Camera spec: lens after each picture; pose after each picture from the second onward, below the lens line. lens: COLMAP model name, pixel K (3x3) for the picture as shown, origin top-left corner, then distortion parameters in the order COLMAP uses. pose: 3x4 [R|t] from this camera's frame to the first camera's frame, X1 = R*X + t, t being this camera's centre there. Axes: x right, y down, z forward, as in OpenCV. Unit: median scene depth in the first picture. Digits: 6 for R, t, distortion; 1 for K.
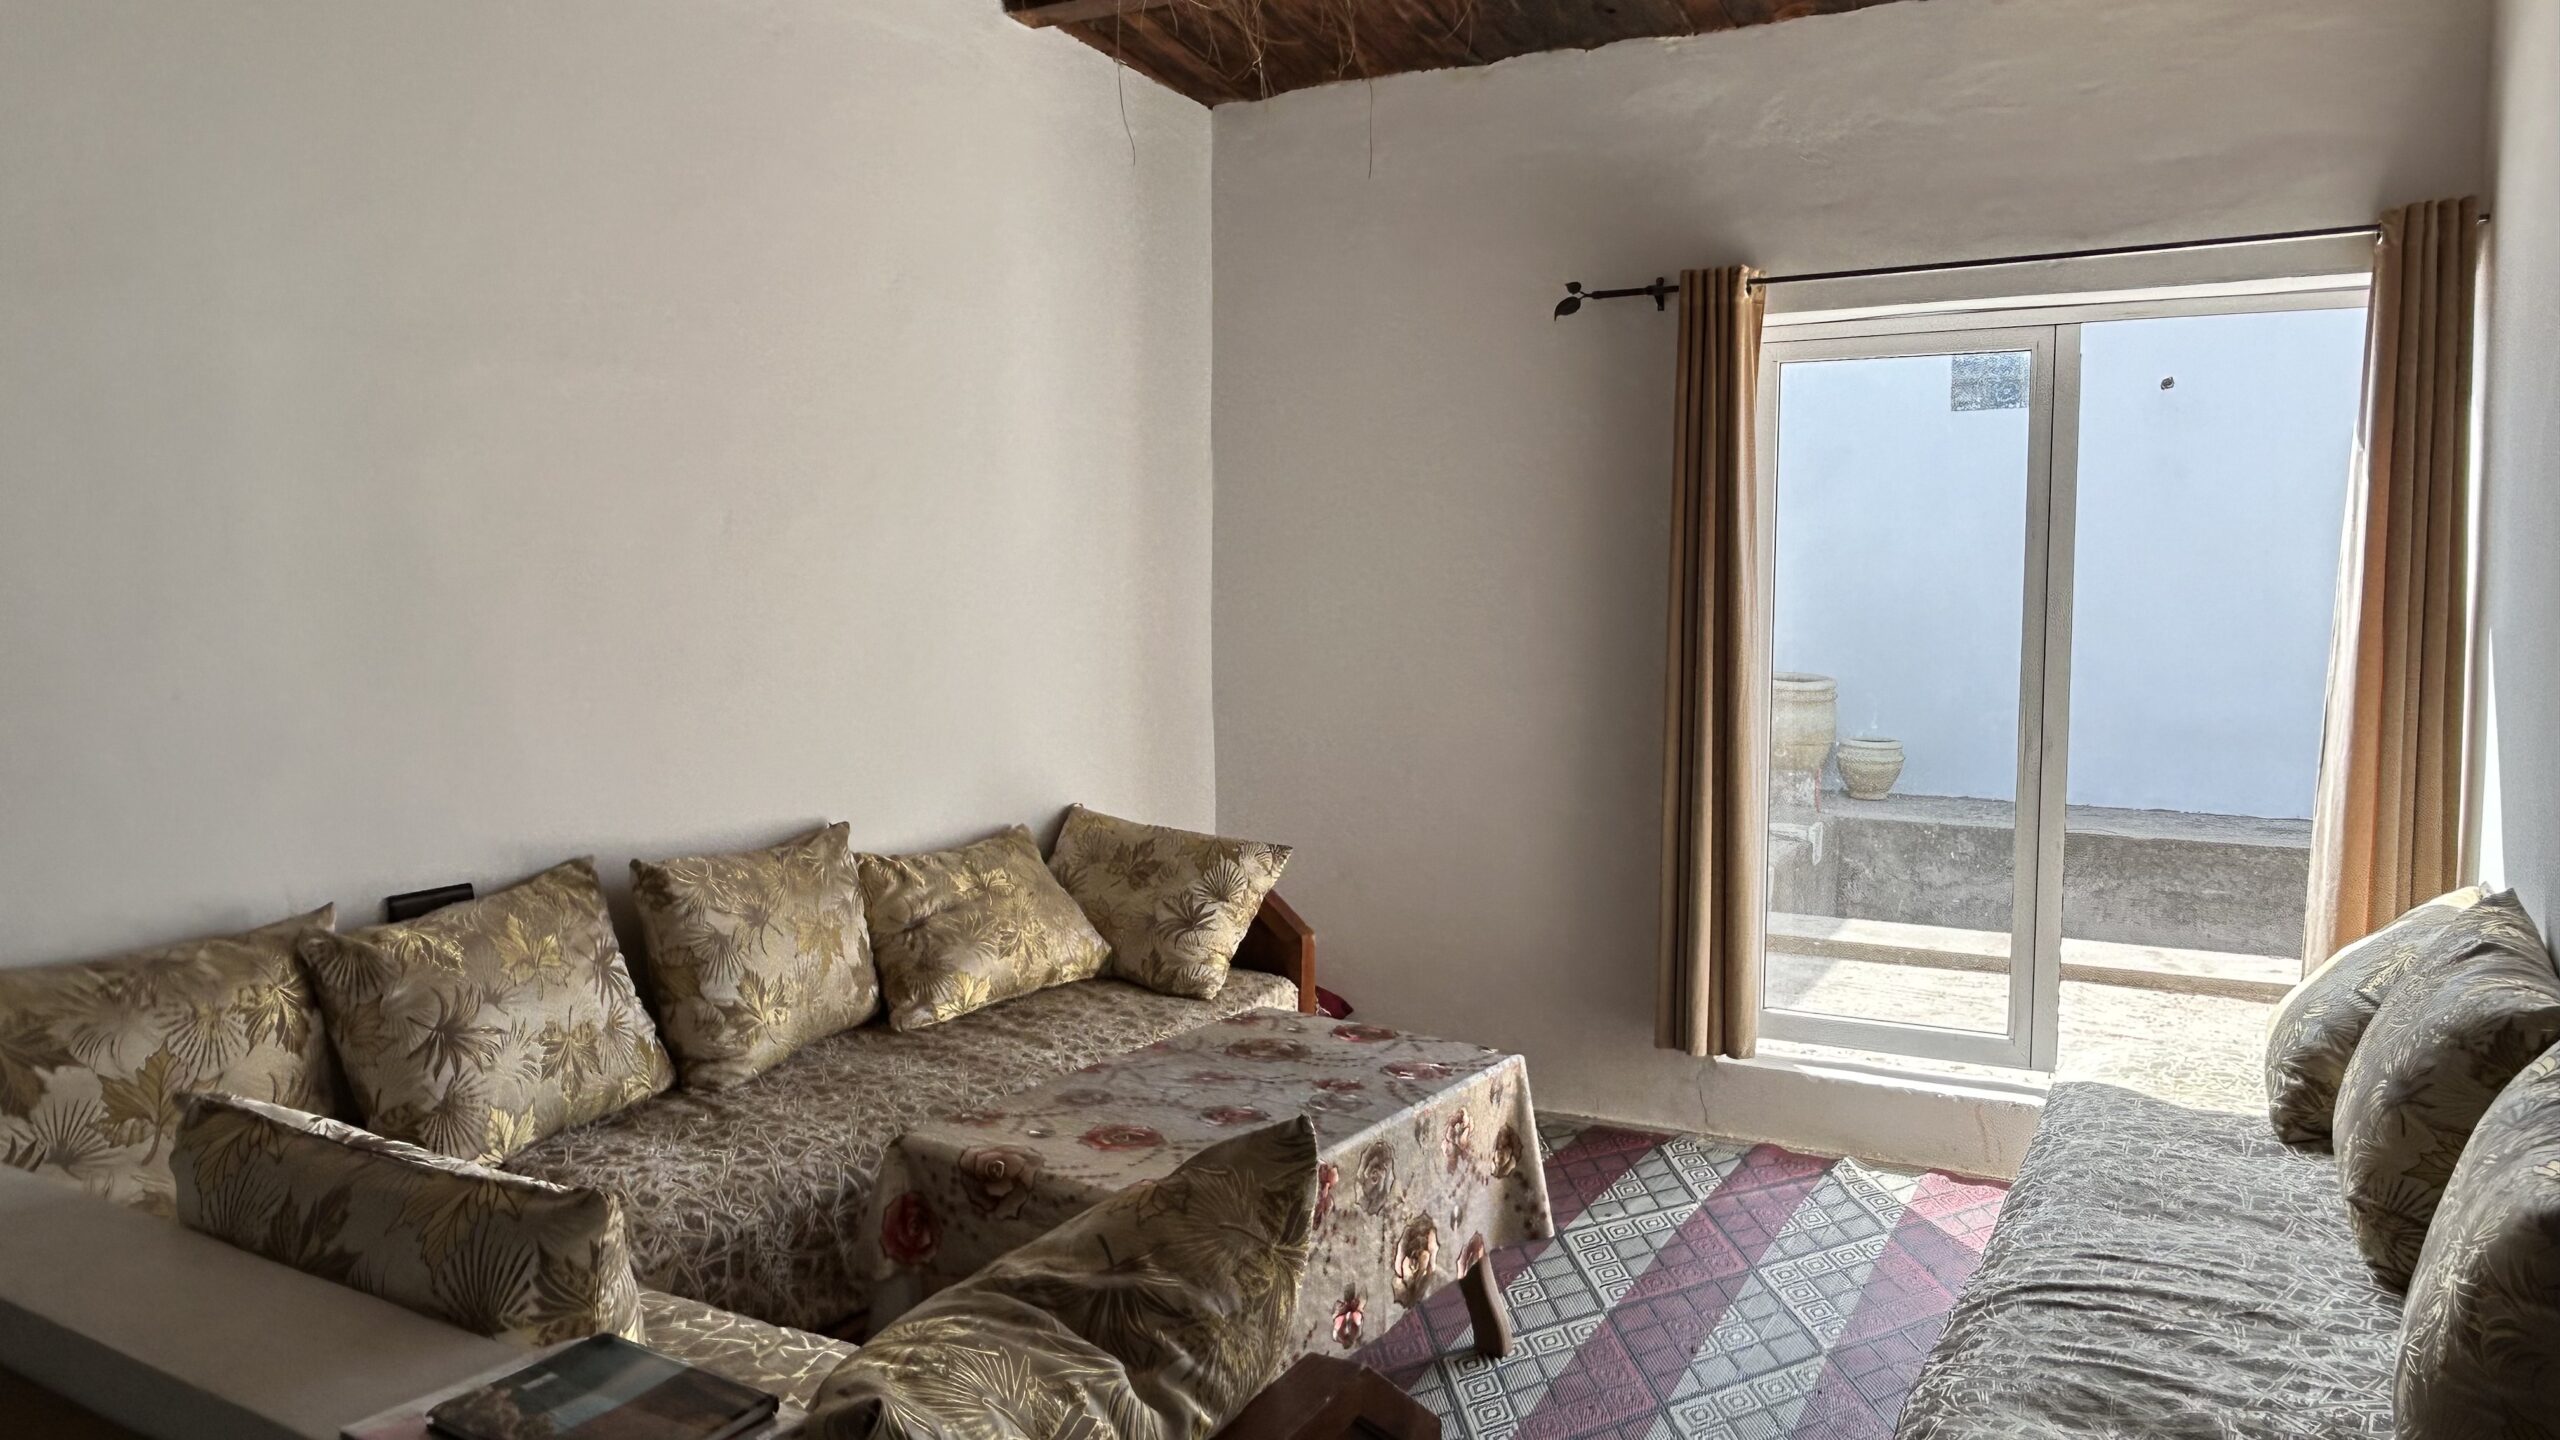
lens RADIAL K [[1687.6, 0, 1263.3], [0, 1687.6, 720.3], [0, 0, 1]] dist [0.006603, -0.018890]
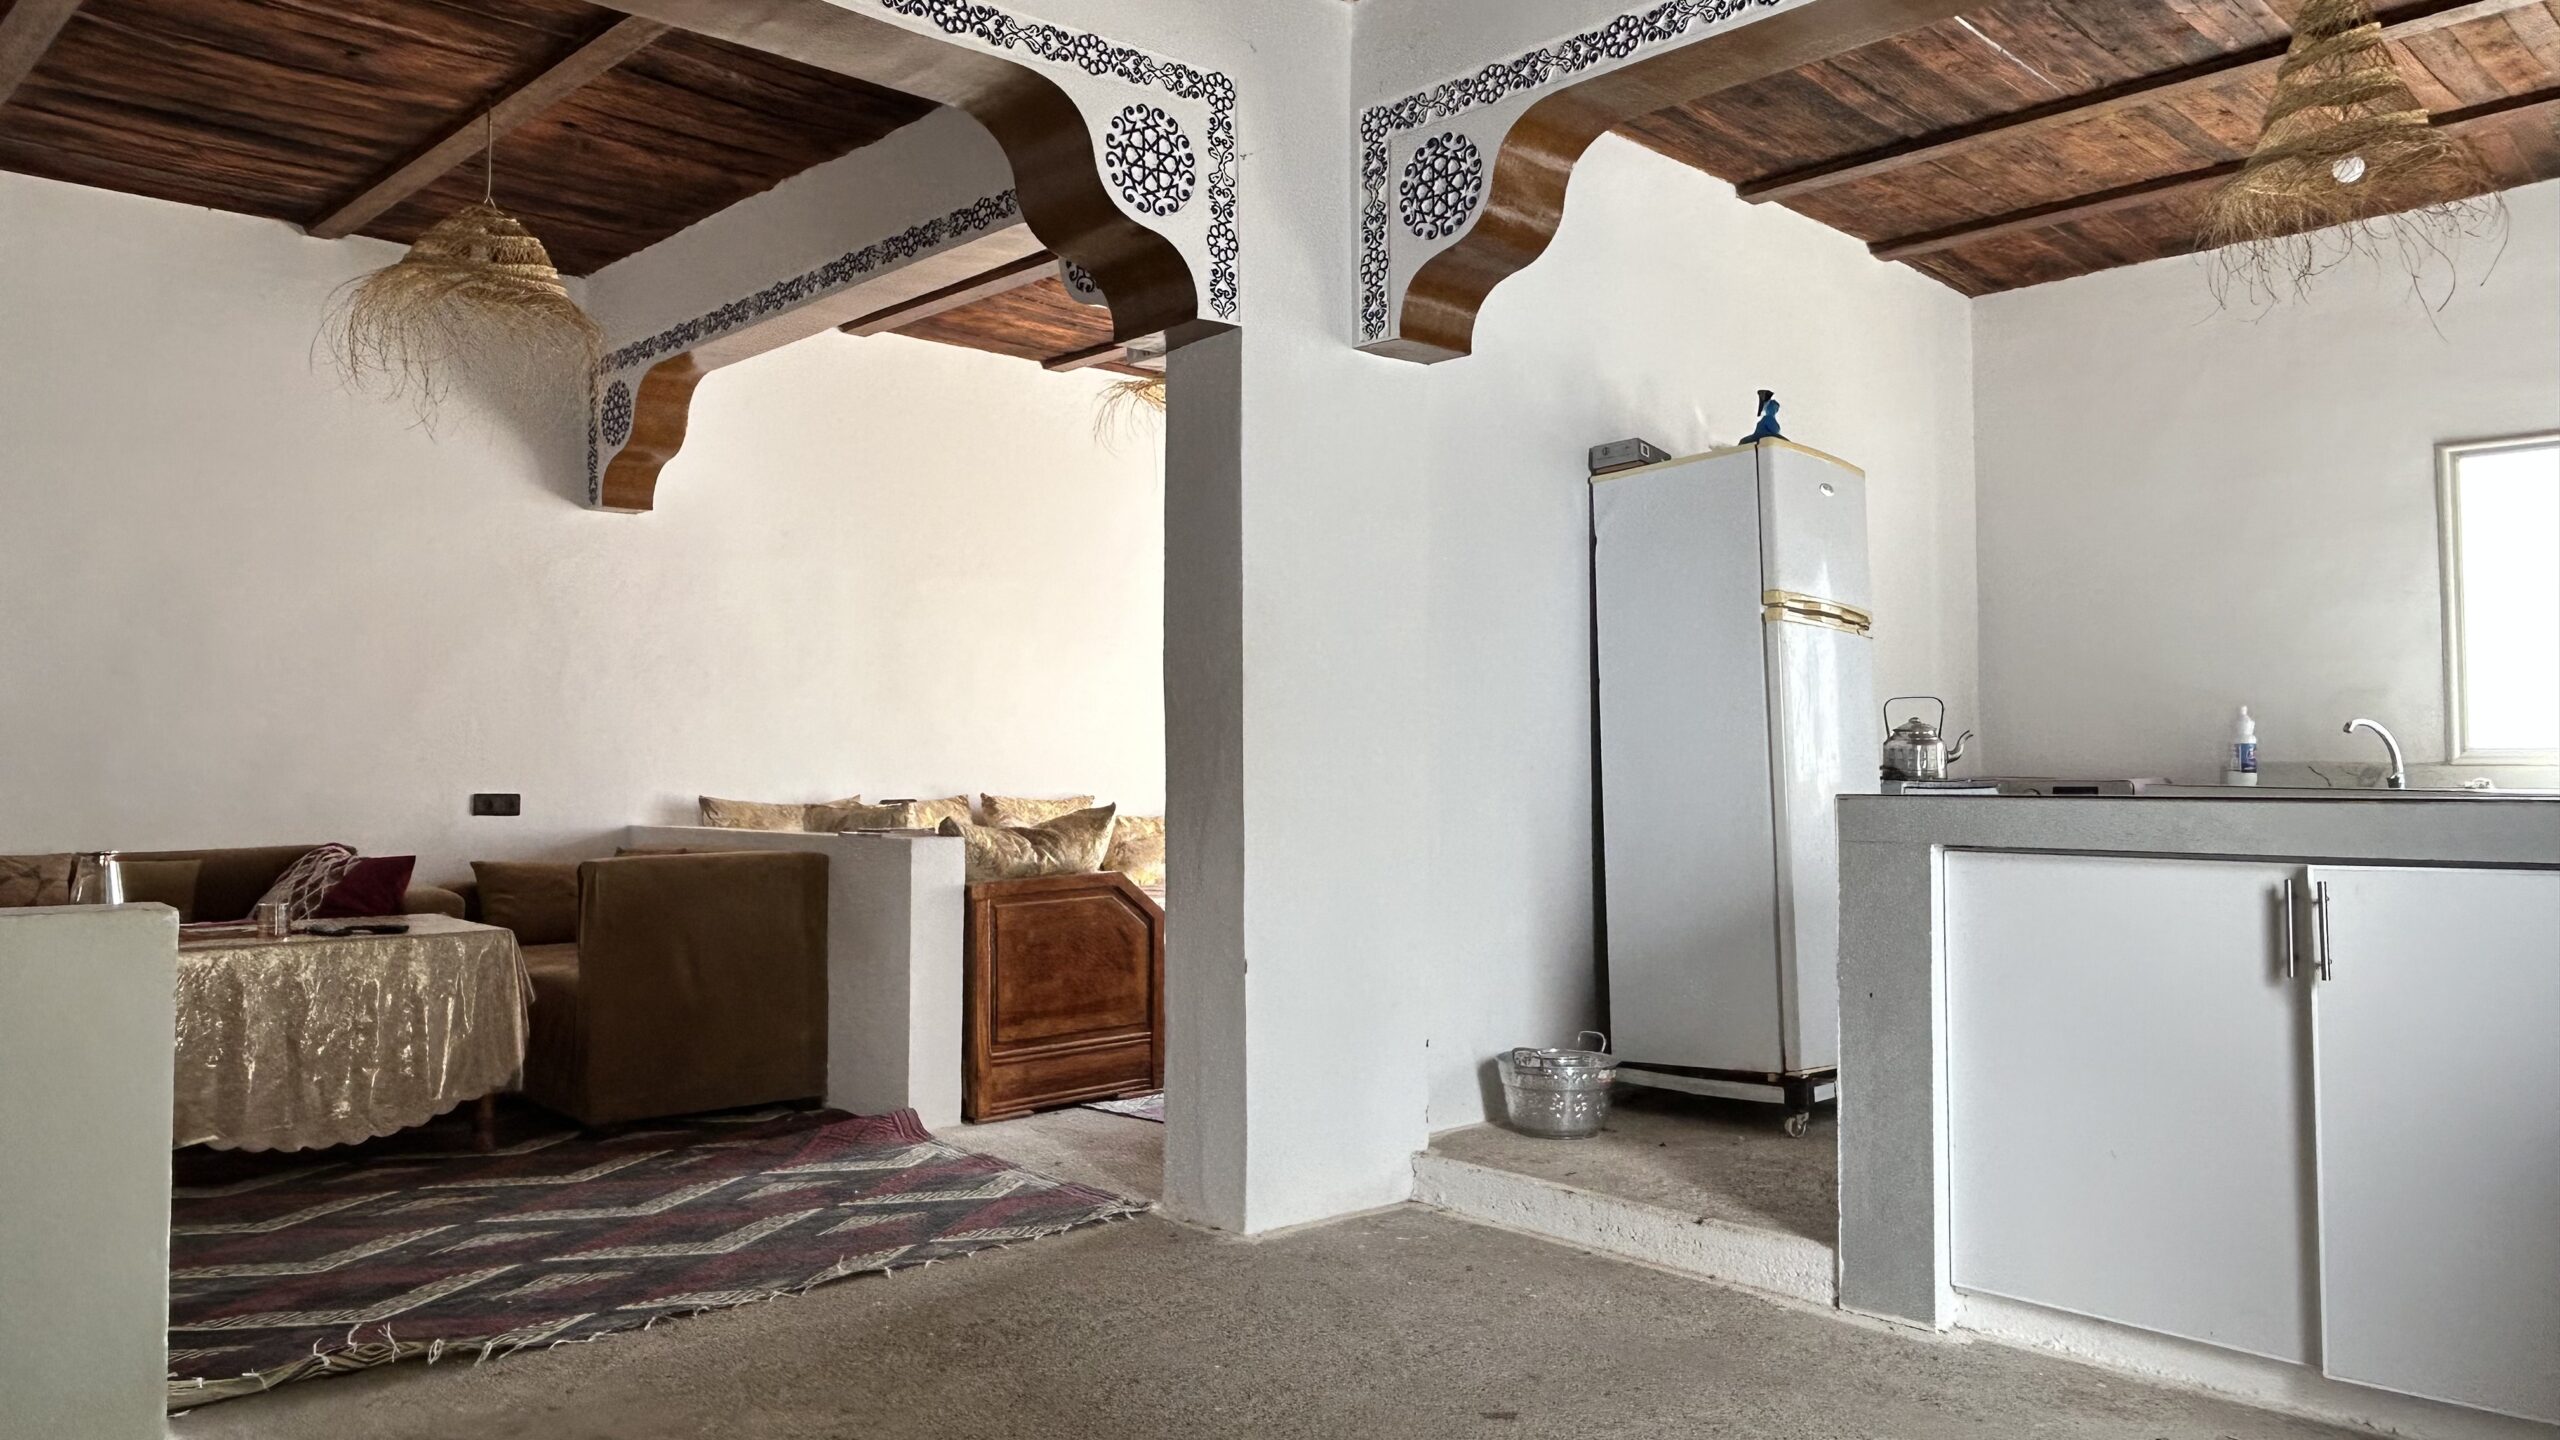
lens RADIAL K [[1687.6, 0, 1276.3], [0, 1687.6, 712.0], [0, 0, 1]] dist [0.006603, -0.018890]
pose [[0.955027, -0.012380, -0.296260, 0.562270], [-0.023195, 0.992947, -0.116266, 0.191089], [0.295610, 0.117909, 0.948004, -0.866299]]
